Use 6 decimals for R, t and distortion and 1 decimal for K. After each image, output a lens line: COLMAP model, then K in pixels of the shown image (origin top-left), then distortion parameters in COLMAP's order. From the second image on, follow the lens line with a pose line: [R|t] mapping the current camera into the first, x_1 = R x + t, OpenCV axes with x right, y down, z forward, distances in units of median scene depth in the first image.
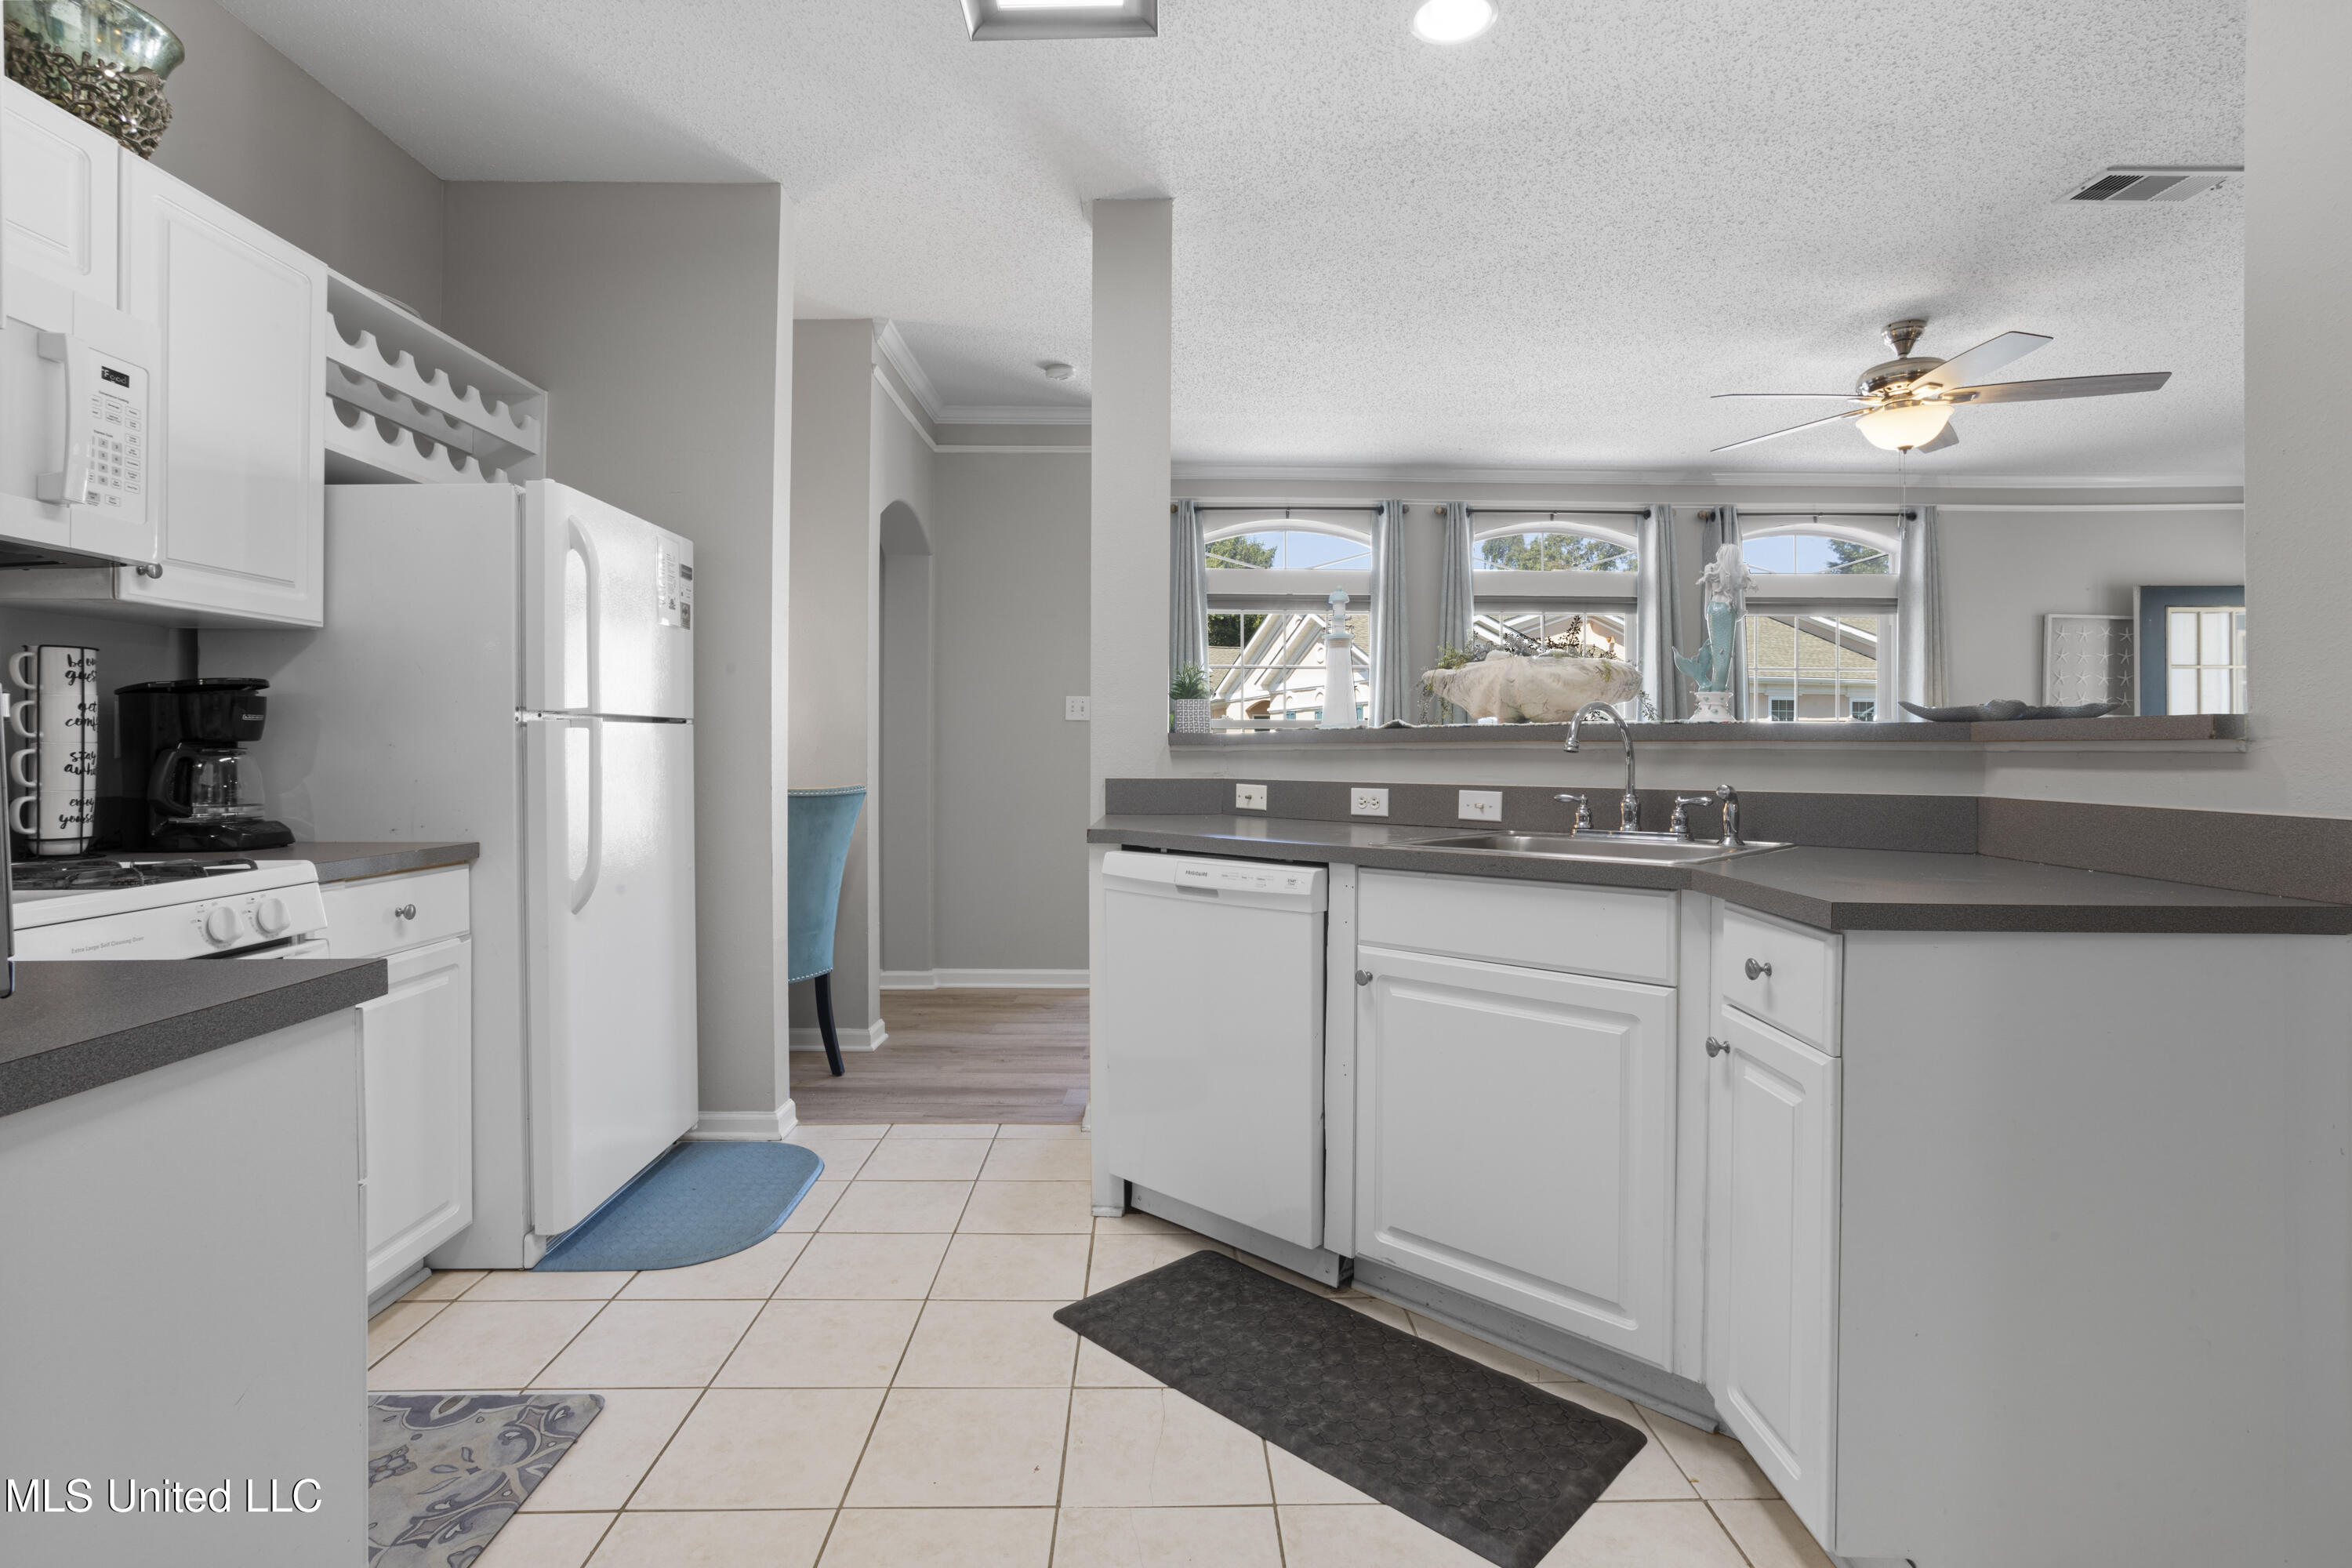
lens RADIAL K [[1142.0, 0, 1169.4], [0, 1142.0, 747.5], [0, 0, 1]] dist [-0.054780, 0.032472]
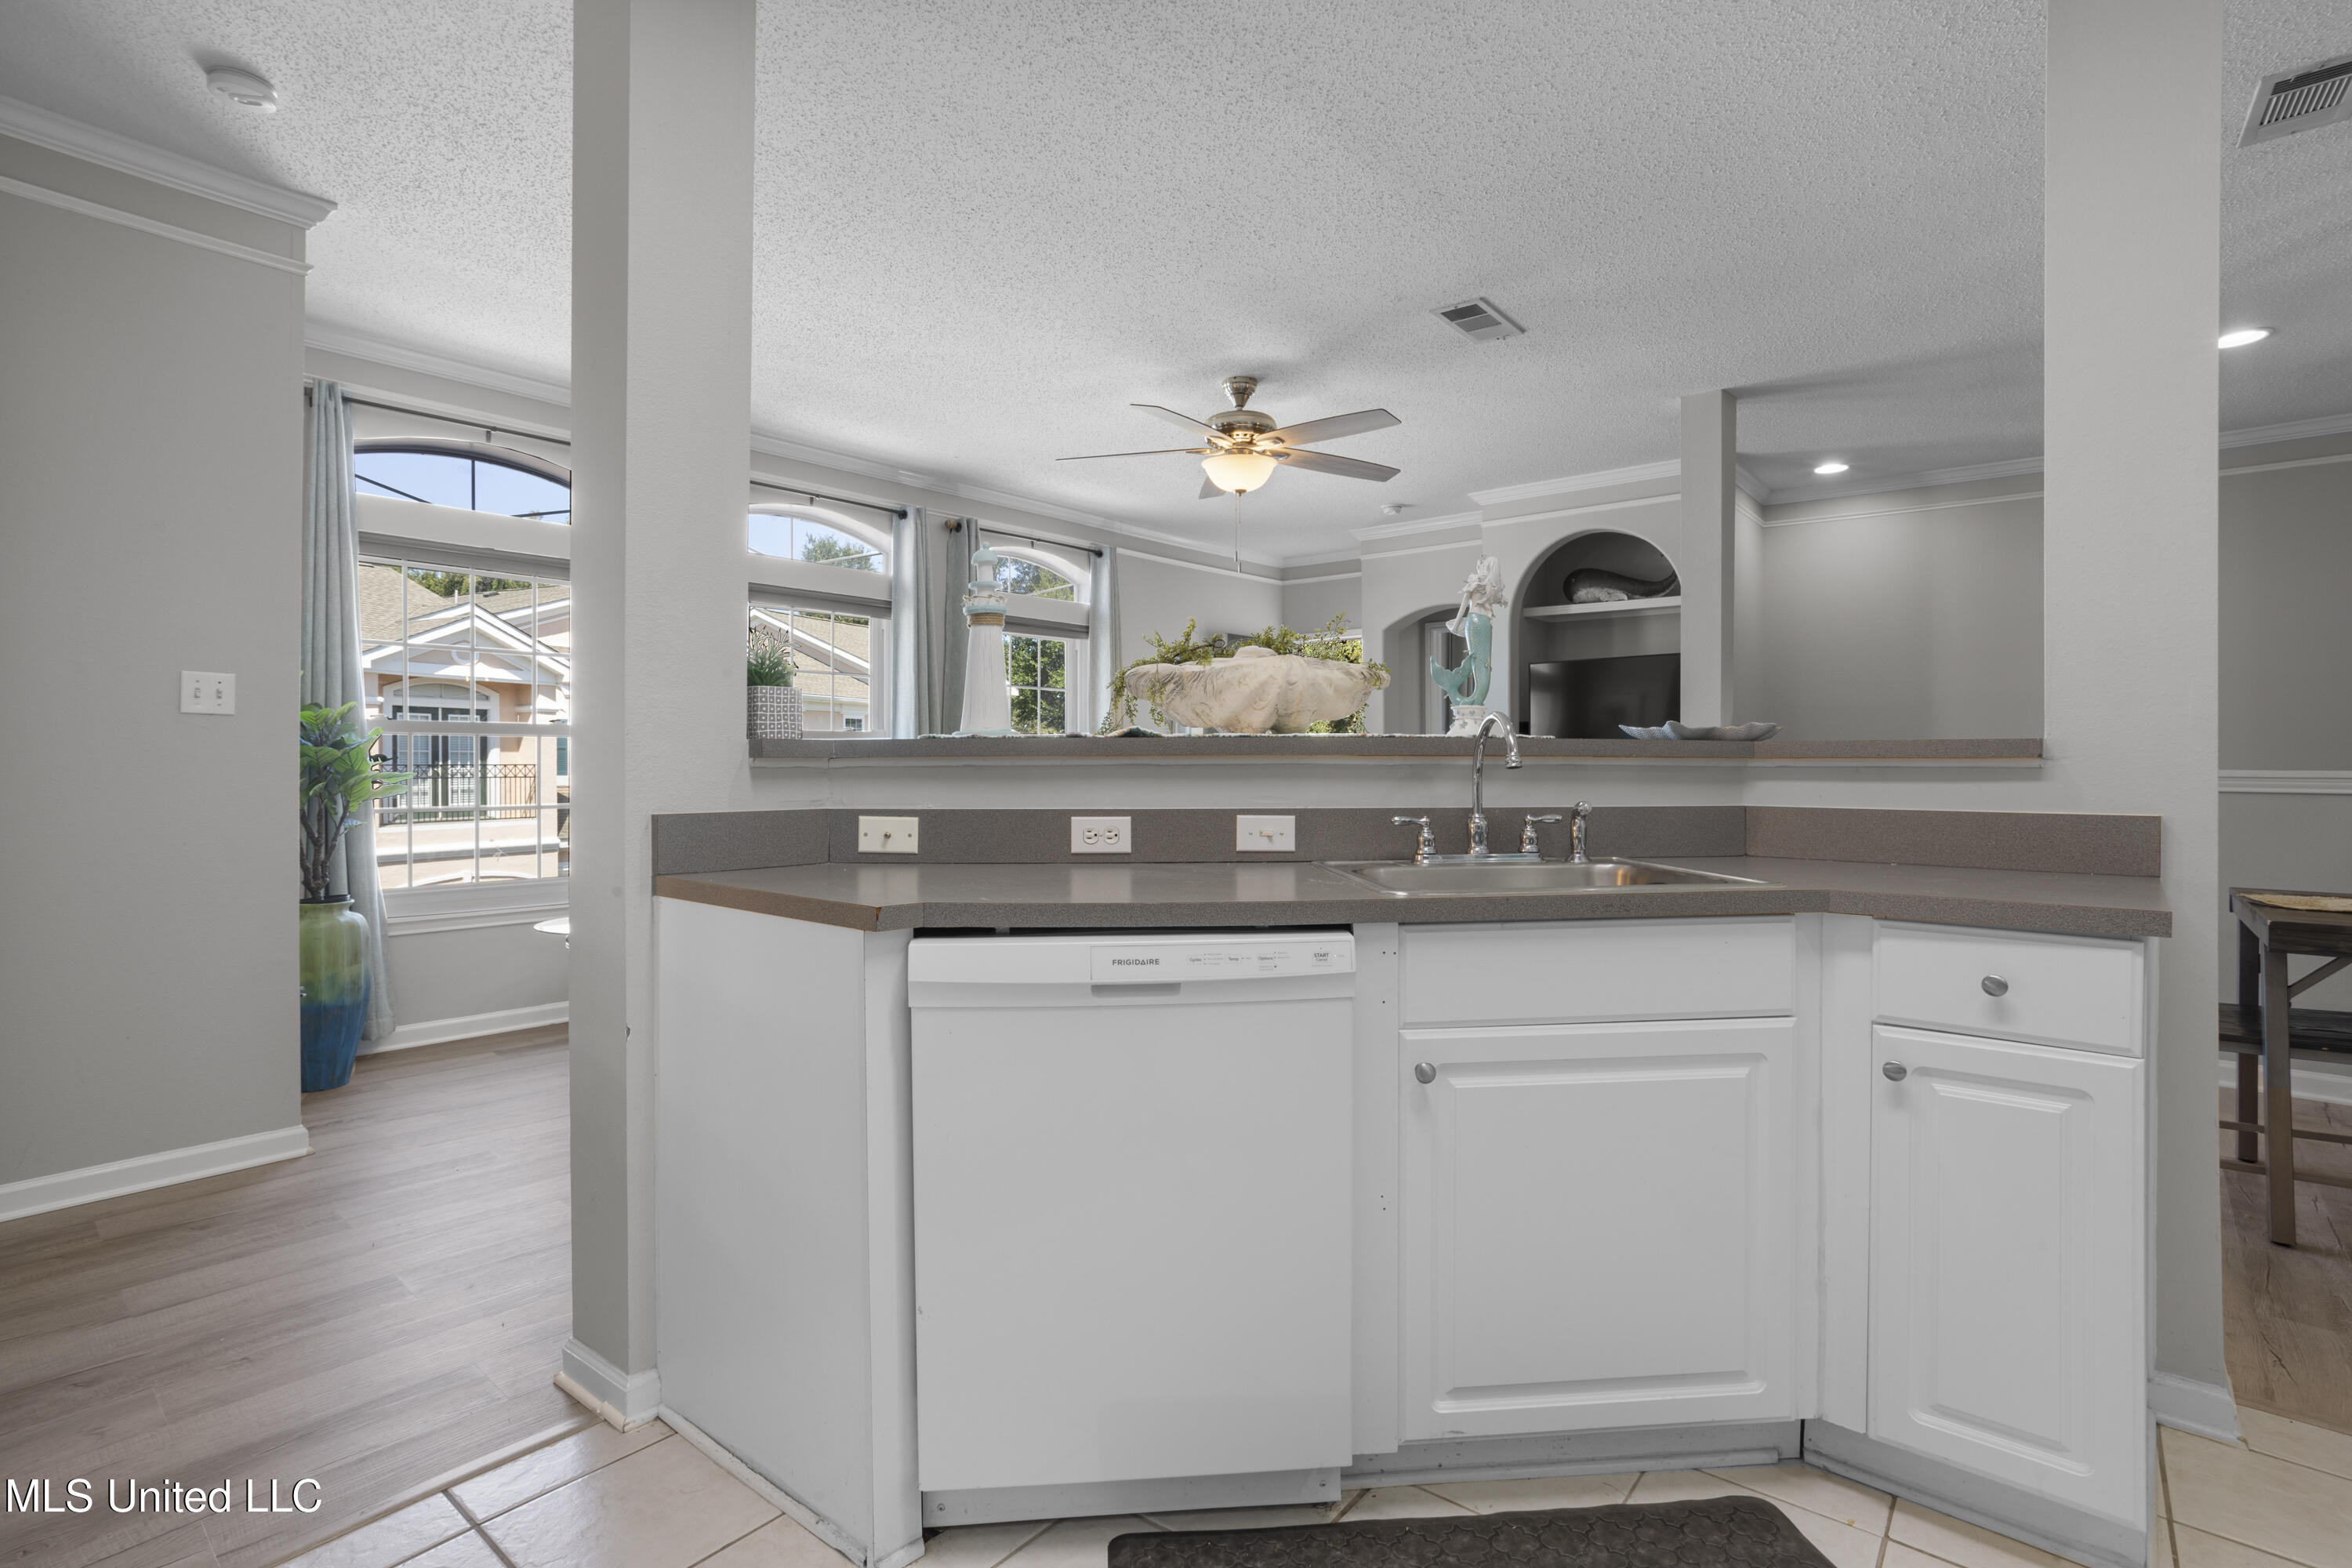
lens RADIAL K [[1144.2, 0, 1166.9], [0, 1144.2, 769.8], [0, 0, 1]] dist [-0.055068, 0.031679]
pose [[0.641747, -0.004842, 0.766901, -0.412760], [-0.001843, 0.999967, 0.007856, -0.001143], [-0.766914, -0.006455, 0.641717, 0.532585]]
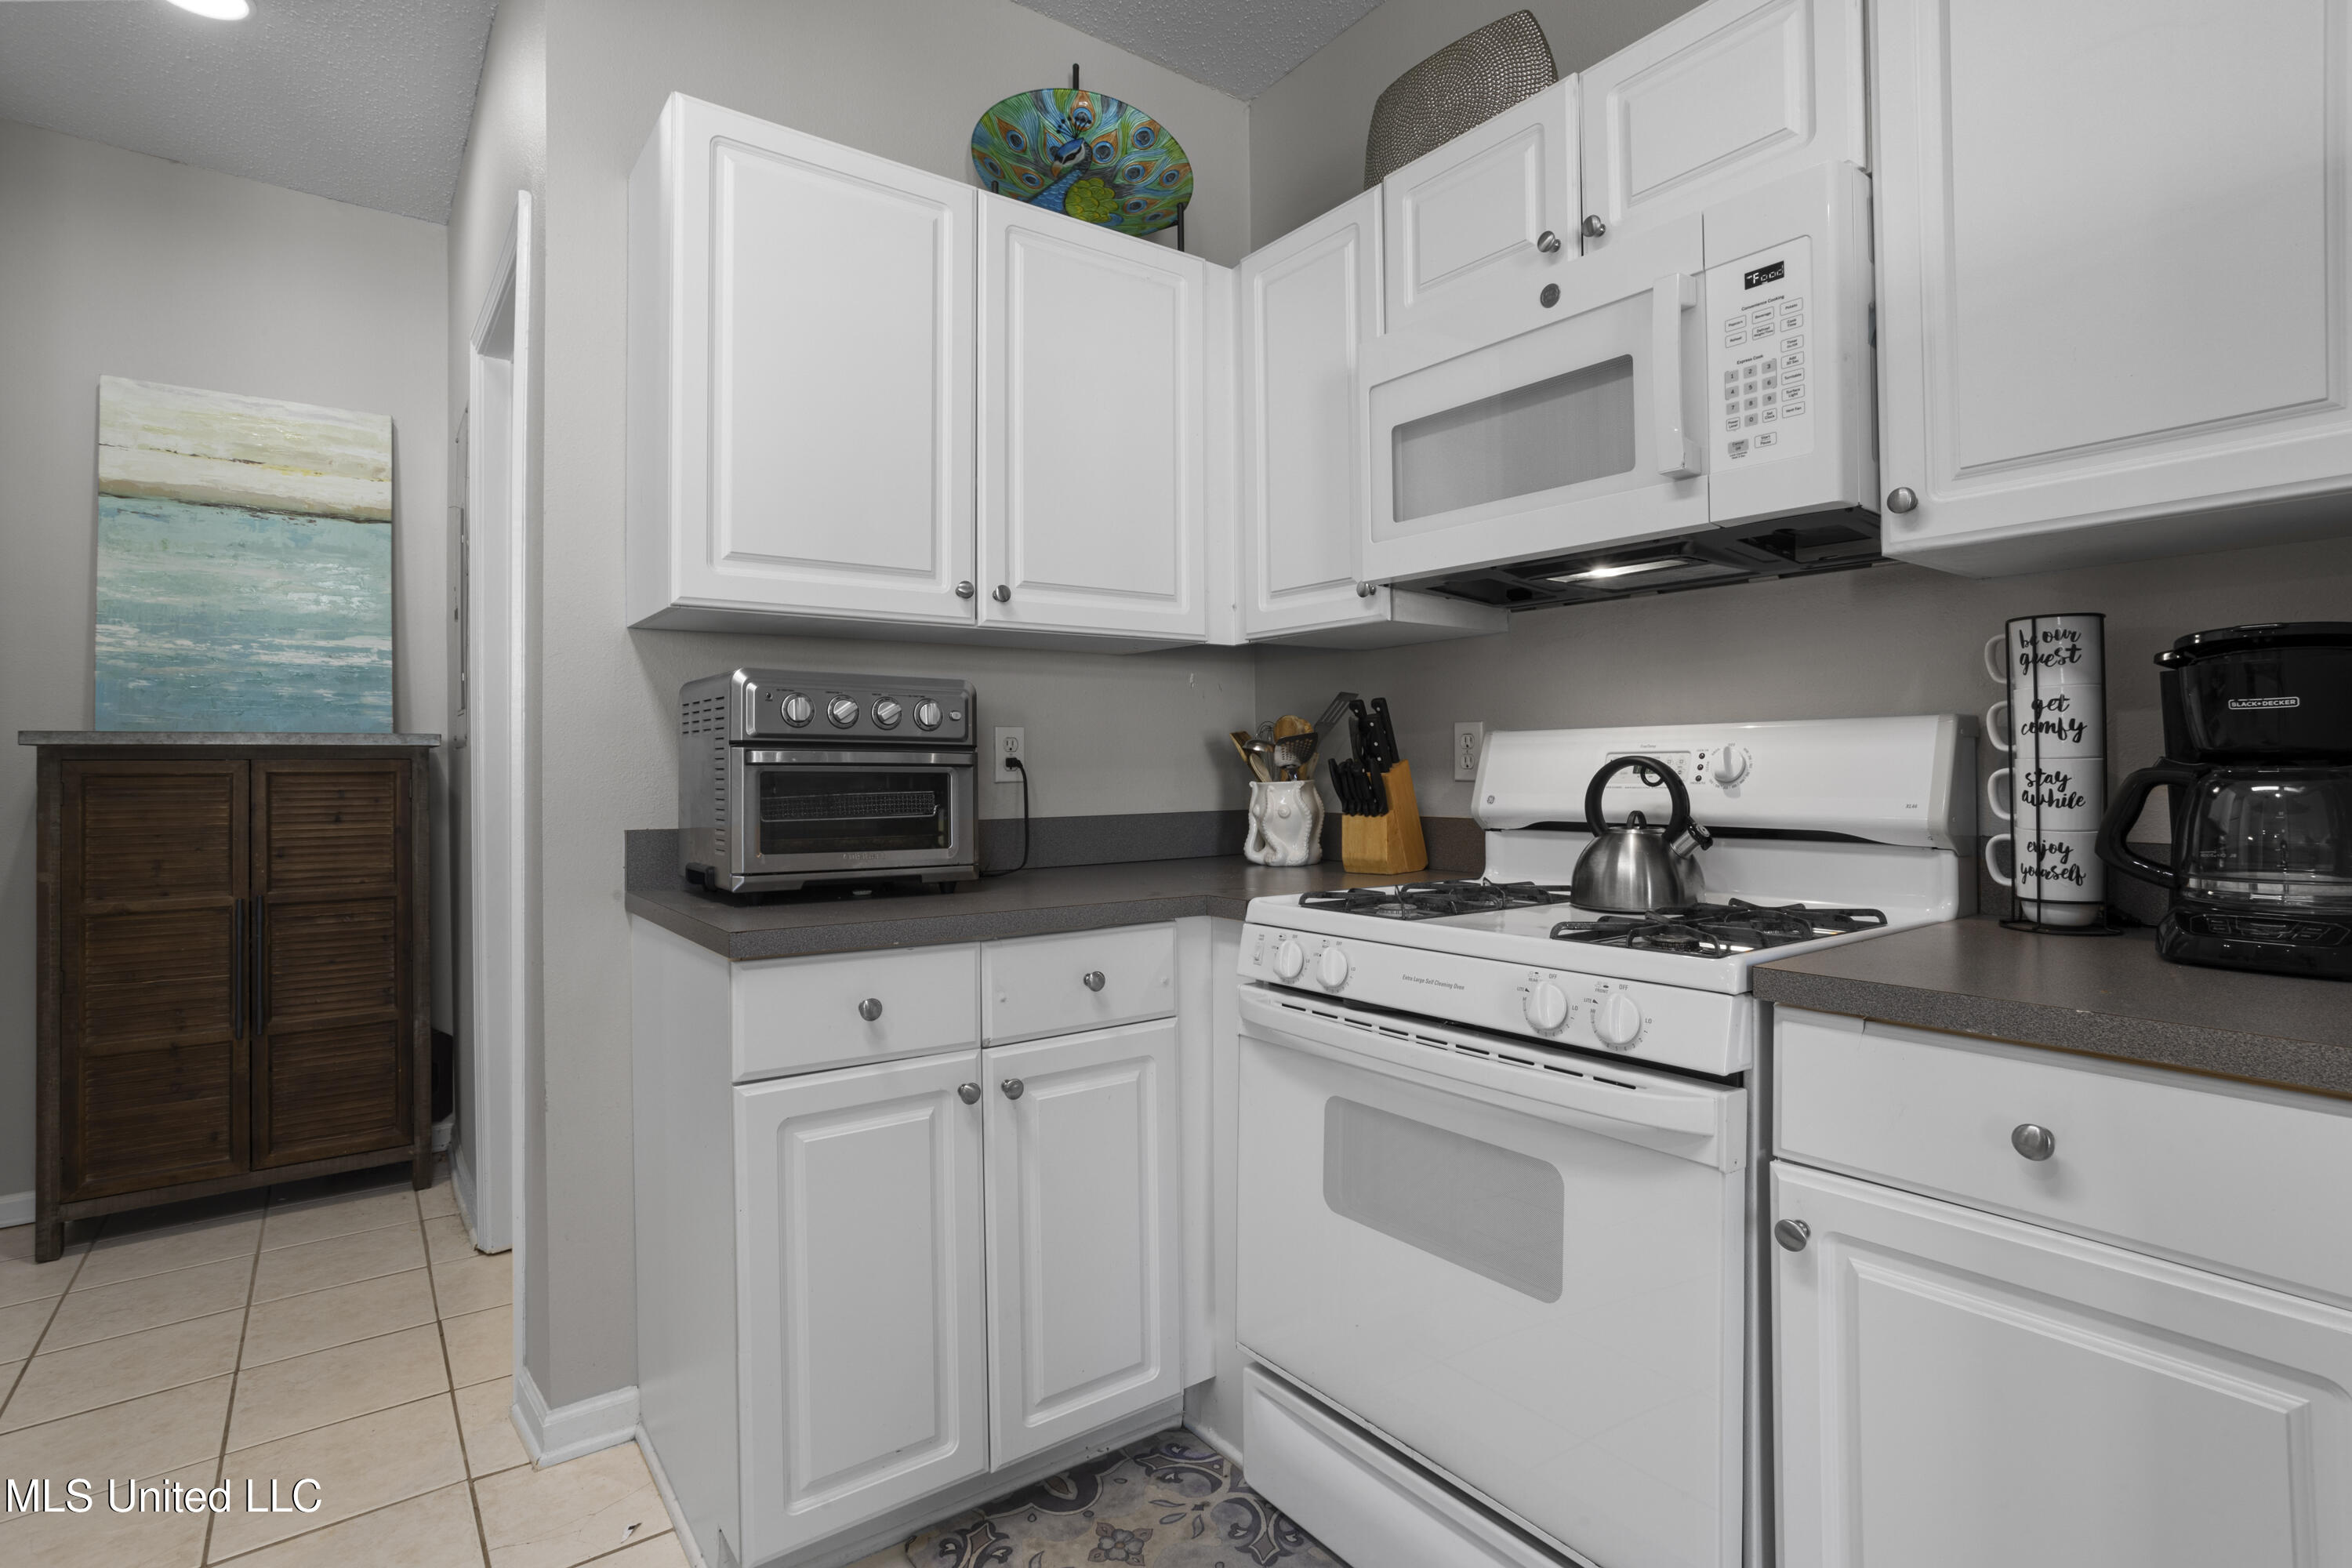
lens RADIAL K [[1142.0, 0, 1169.4], [0, 1142.0, 747.5], [0, 0, 1]] dist [-0.054780, 0.032472]
pose [[-0.803528, -0.004028, -0.595253, -0.117255], [0.007270, 0.999836, -0.016579, -0.002774], [0.595222, -0.017649, -0.803367, 0.925098]]
